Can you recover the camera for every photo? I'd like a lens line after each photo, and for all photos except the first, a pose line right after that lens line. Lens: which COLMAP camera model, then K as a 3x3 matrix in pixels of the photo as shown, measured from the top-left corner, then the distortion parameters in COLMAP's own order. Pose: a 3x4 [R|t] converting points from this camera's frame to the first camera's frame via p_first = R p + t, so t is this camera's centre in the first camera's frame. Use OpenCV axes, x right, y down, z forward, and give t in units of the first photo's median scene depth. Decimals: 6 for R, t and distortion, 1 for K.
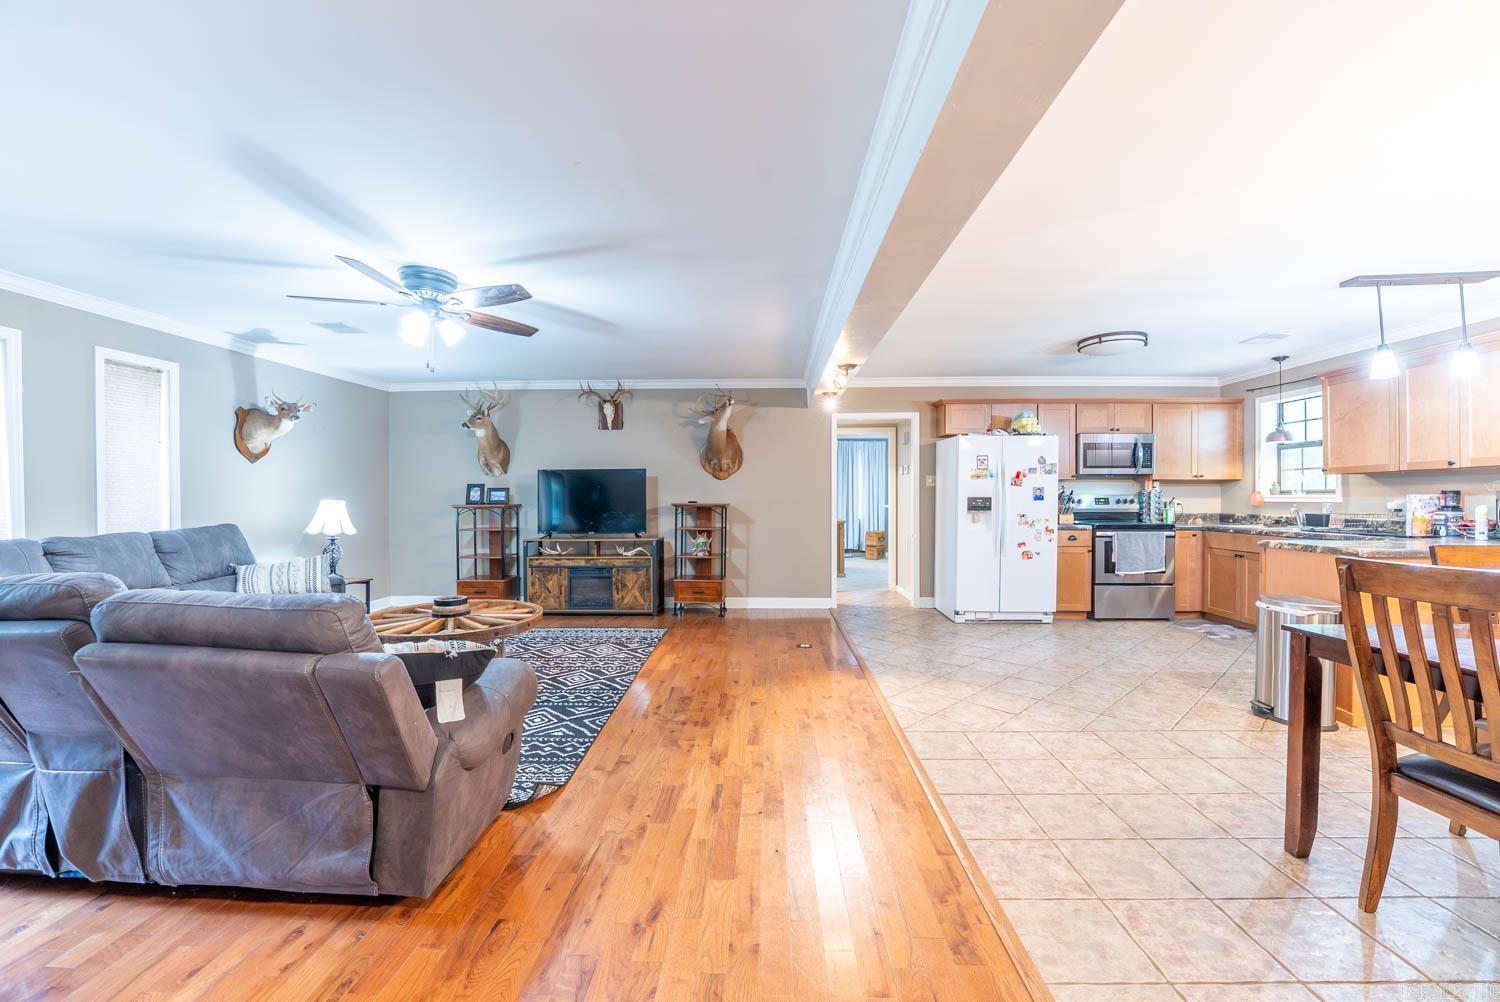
lens RADIAL K [[611.8, 0, 745.2], [0, 611.8, 504.9], [0, 0, 1]] dist [-0.028146, 0.003567]
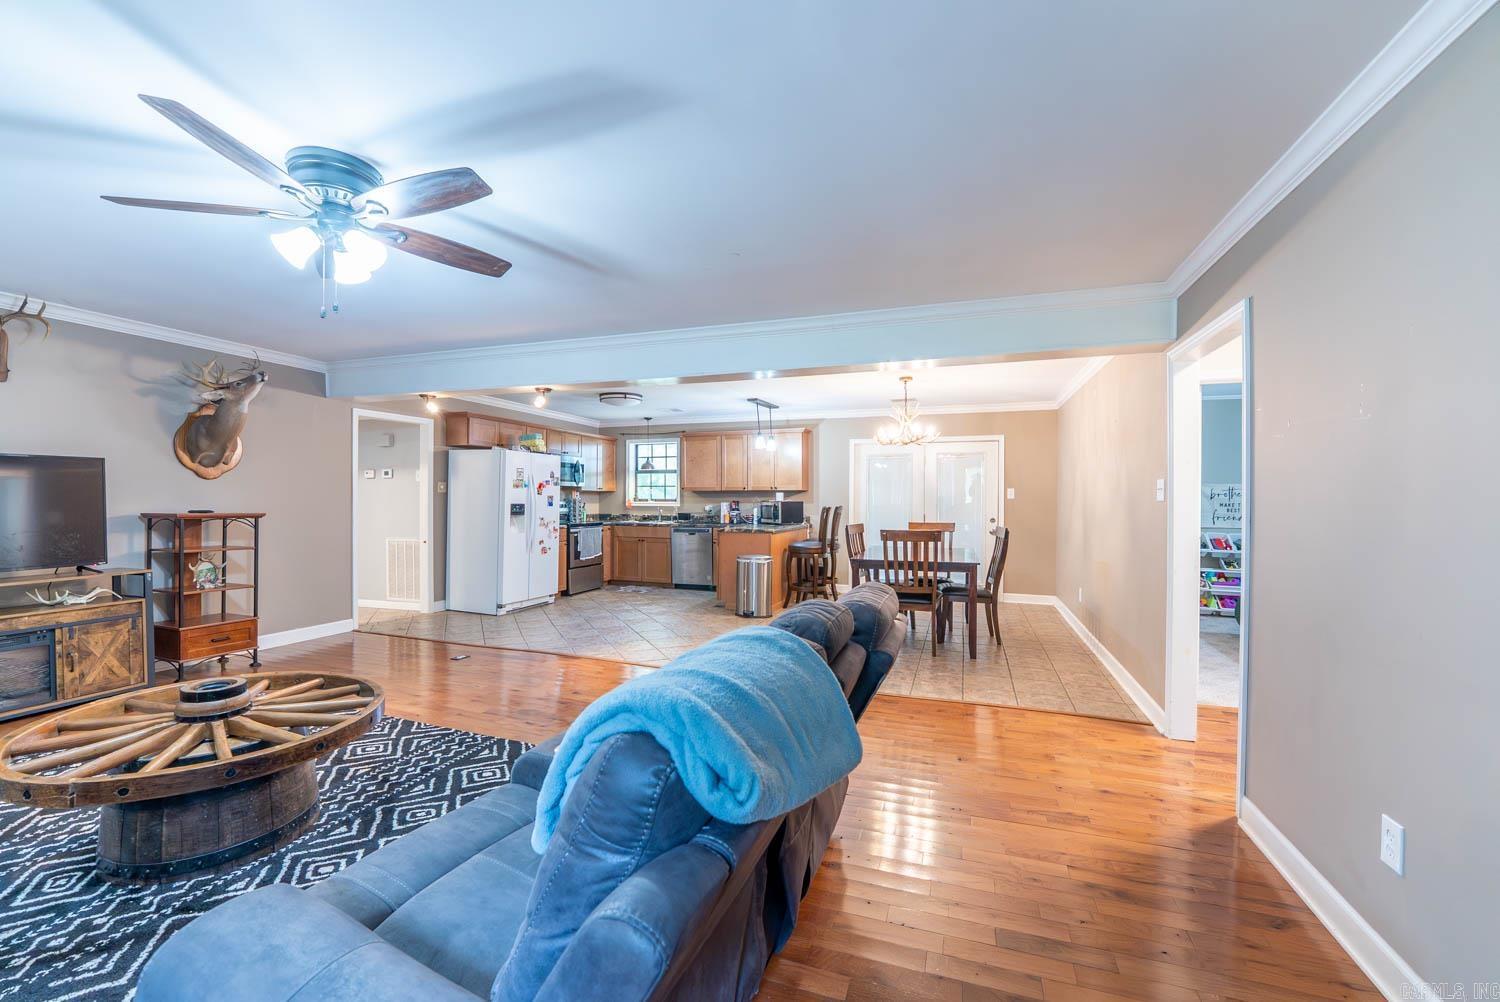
lens RADIAL K [[611.8, 0, 744.9], [0, 611.8, 504.0], [0, 0, 1]] dist [-0.028146, 0.003567]
pose [[0.306901, -0.003778, 0.951734, -0.562912], [0.004822, 0.999985, 0.002414, -0.012412], [-0.951729, 0.003849, 0.306914, 0.216510]]
